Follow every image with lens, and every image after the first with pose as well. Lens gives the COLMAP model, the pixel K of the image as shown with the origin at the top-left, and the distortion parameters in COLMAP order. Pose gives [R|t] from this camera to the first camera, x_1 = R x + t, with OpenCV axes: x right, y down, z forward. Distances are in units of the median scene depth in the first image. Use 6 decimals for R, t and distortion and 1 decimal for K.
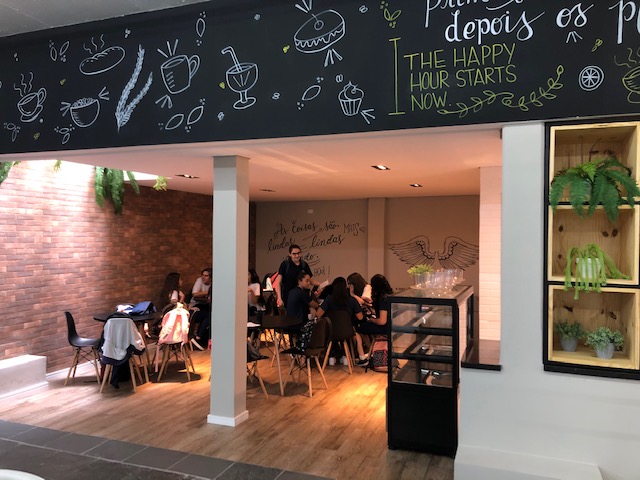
lens RADIAL K [[533.2, 0, 320.0], [0, 533.2, 240.0], [0, 0, 1]] dist [0.013004, 0.001030]
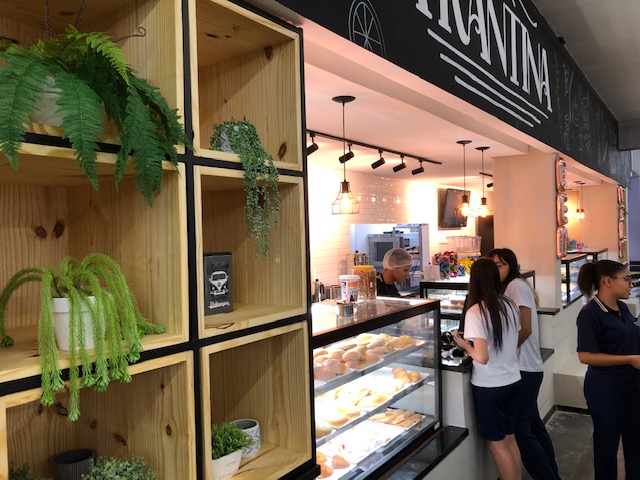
lens RADIAL K [[533.2, 0, 320.0], [0, 533.2, 240.0], [0, 0, 1]] dist [0.013004, 0.001030]
pose [[0.227334, -0.030740, 0.973332, 0.166737], [0.032137, 0.999194, 0.024050, -0.008482], [-0.973286, 0.025813, 0.228139, 0.719549]]
